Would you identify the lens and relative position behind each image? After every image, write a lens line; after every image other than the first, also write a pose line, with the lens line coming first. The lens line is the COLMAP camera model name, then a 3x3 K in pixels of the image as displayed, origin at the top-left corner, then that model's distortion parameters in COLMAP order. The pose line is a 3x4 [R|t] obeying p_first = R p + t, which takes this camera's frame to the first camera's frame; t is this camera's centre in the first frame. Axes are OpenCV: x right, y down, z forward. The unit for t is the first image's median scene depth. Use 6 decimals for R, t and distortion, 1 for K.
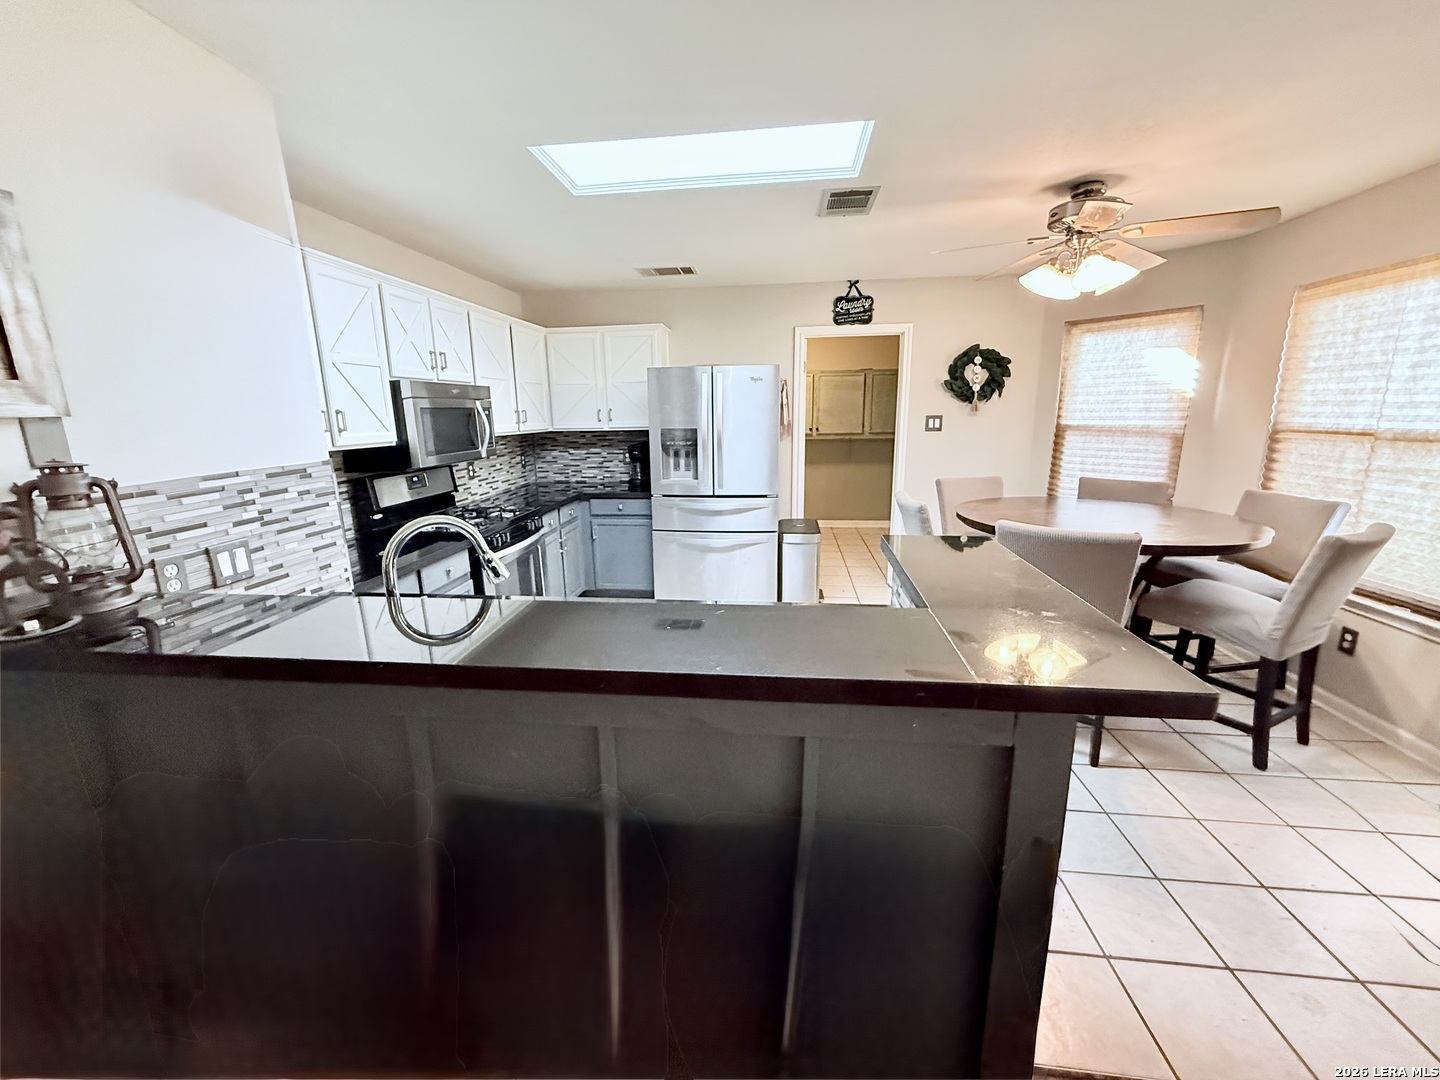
lens RADIAL K [[572.8, 0, 720.0], [0, 572.8, 540.0], [0, 0, 1]] dist [-0.001666, -0.000057]
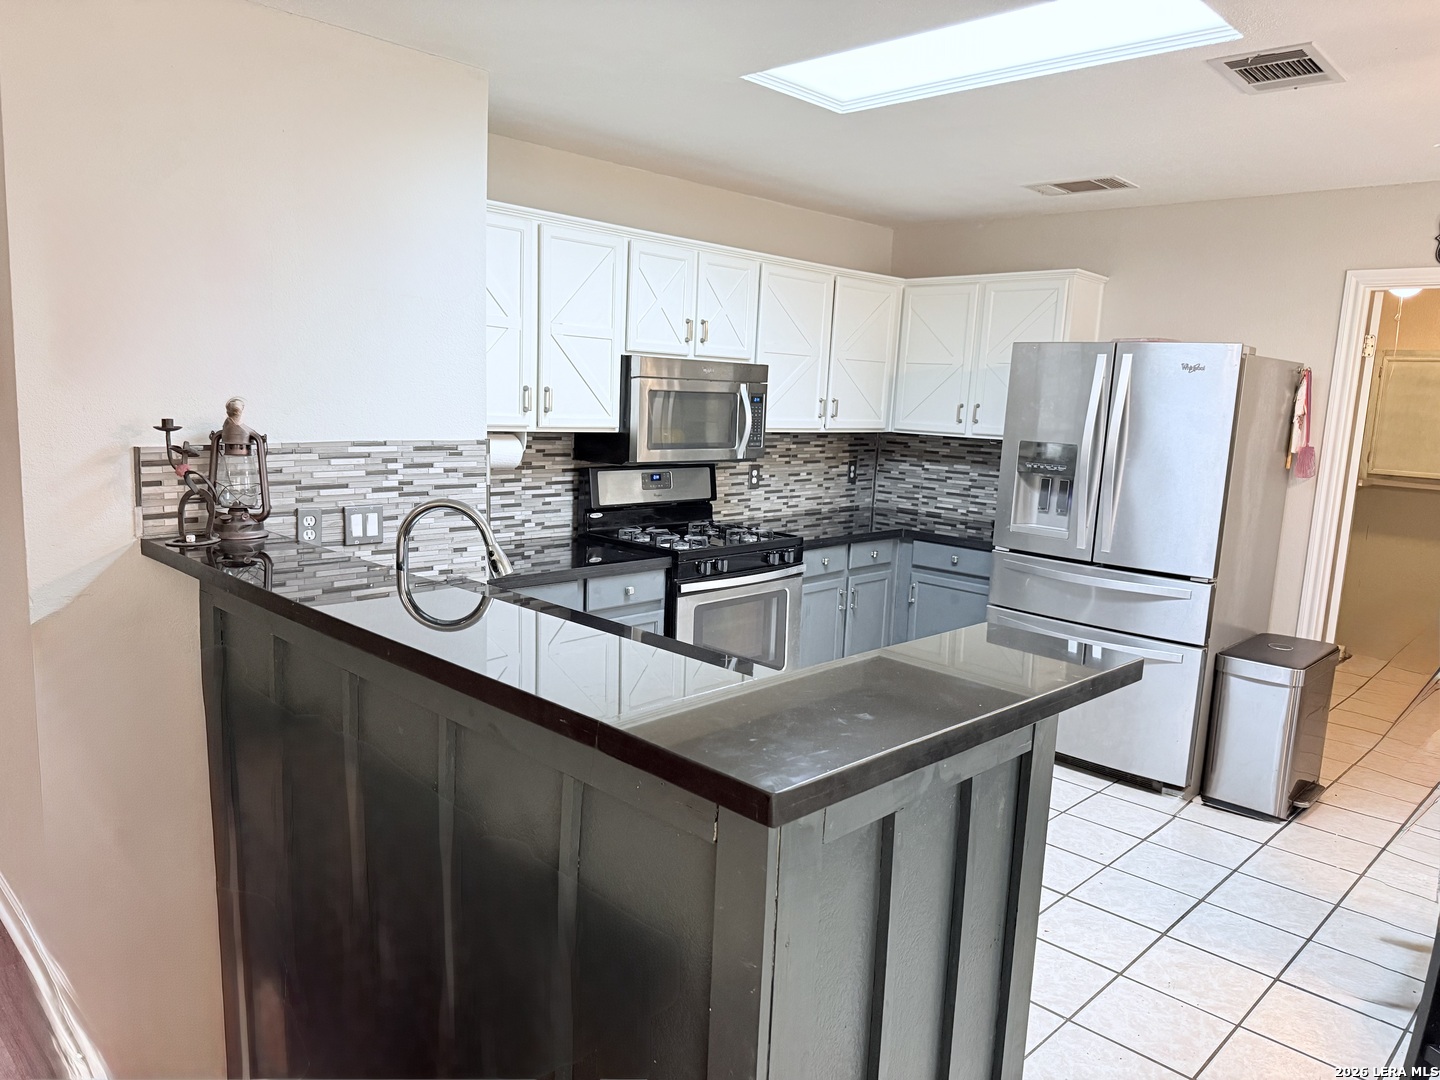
lens RADIAL K [[1011.9, 0, 720.0], [0, 1011.9, 540.0], [0, 0, 1]] dist [0.110196, -0.150905]
pose [[0.788401, 0.140927, -0.598802, 0.434368], [-0.190122, 0.981571, -0.019309, -0.012029], [0.585045, 0.129069, 0.800665, -0.066185]]
